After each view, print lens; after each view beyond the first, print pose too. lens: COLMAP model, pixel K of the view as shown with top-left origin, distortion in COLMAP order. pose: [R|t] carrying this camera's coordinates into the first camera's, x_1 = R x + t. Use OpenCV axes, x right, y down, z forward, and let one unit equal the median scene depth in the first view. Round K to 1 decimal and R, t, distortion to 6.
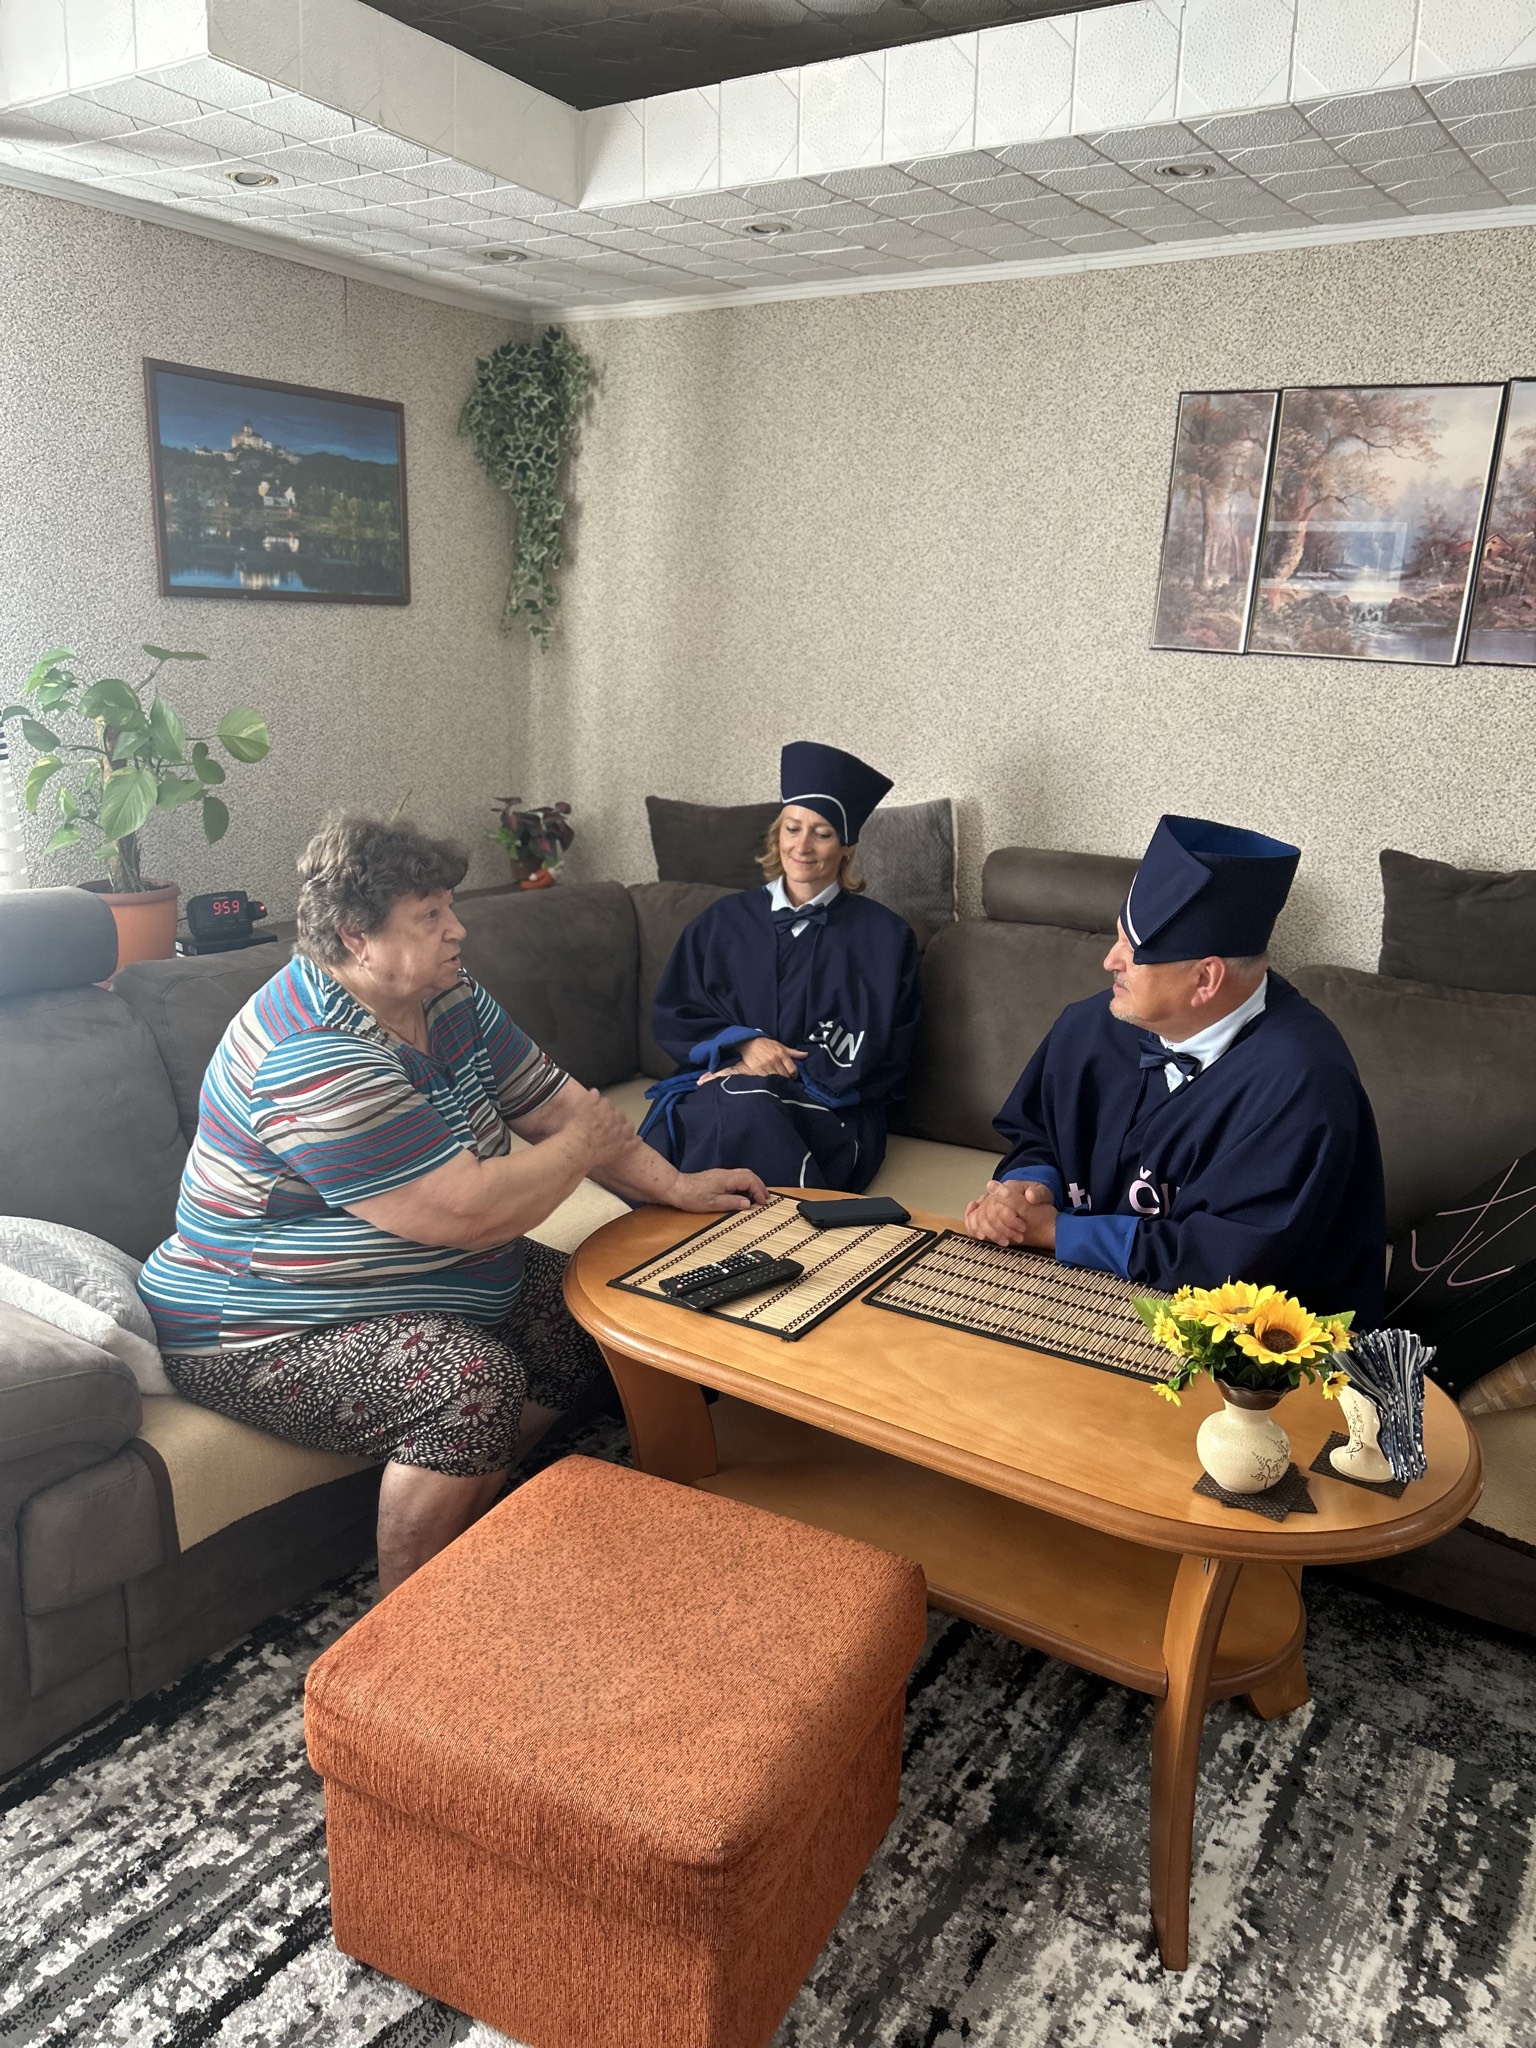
lens RADIAL K [[1560.7, 0, 750.5], [0, 1560.7, 1019.7], [0, 0, 1]] dist [0.045716, -0.047496]
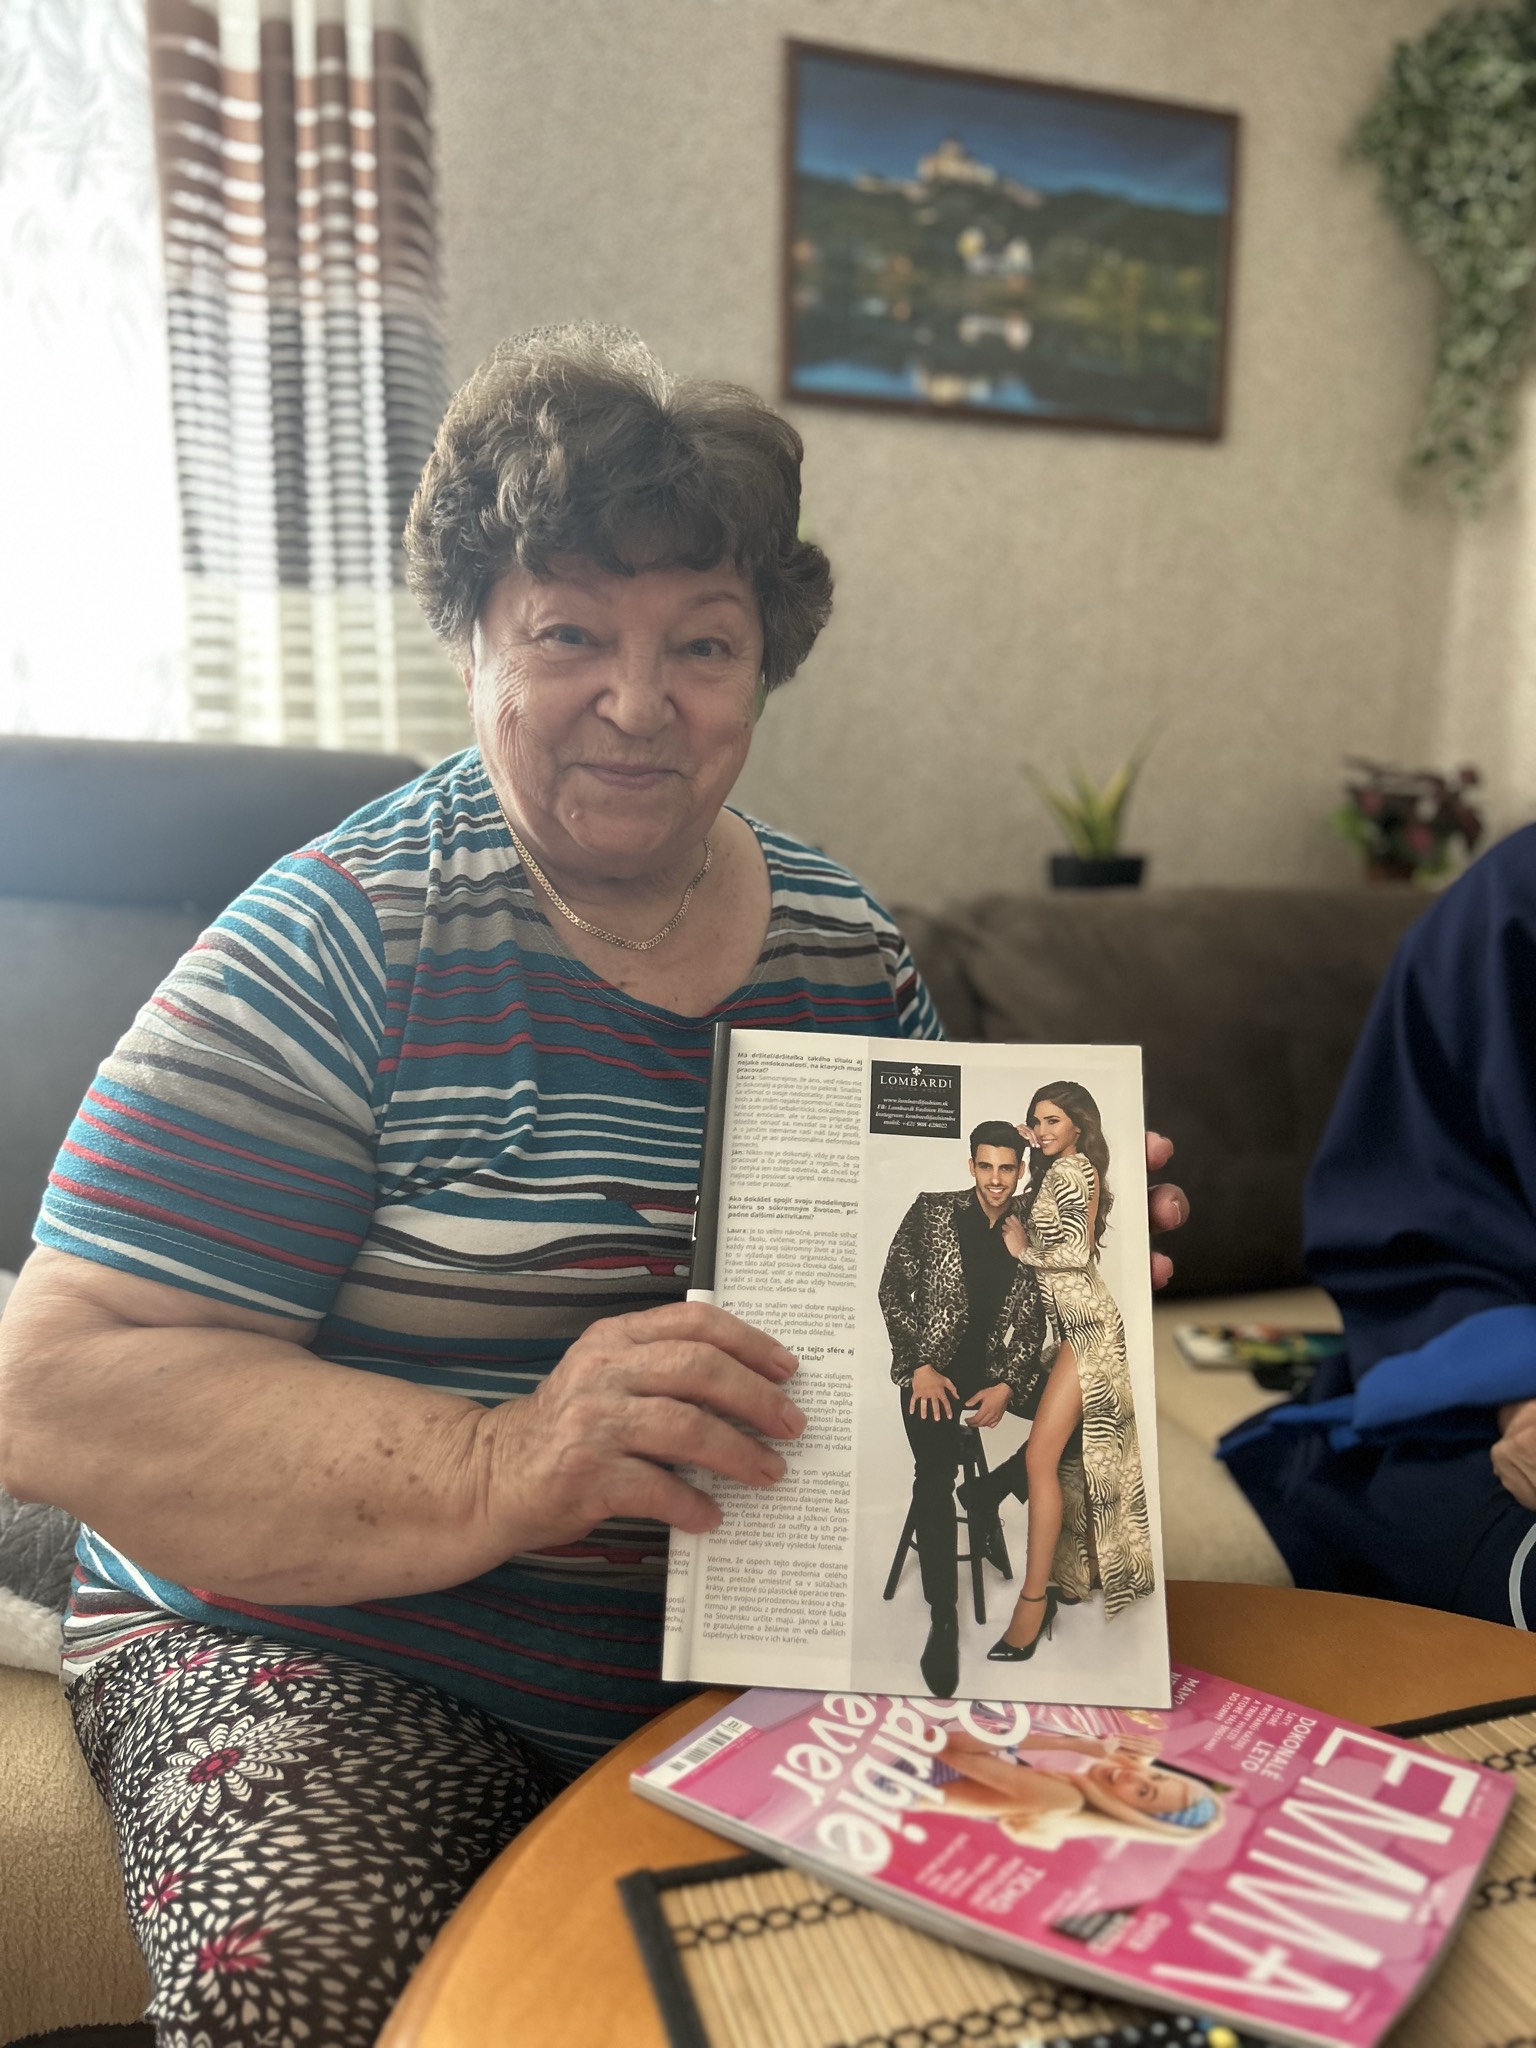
lens RADIAL K [[1560.7, 0, 766.0], [0, 1560.7, 1027.6], [0, 0, 1]] dist [0.045716, -0.047496]
pose [[0.778667, 0.084147, -0.621769, 0.050653], [-0.148446, 0.987539, -0.052256, 0.025008], [0.609624, 0.132989, 0.781456, 0.461958]]
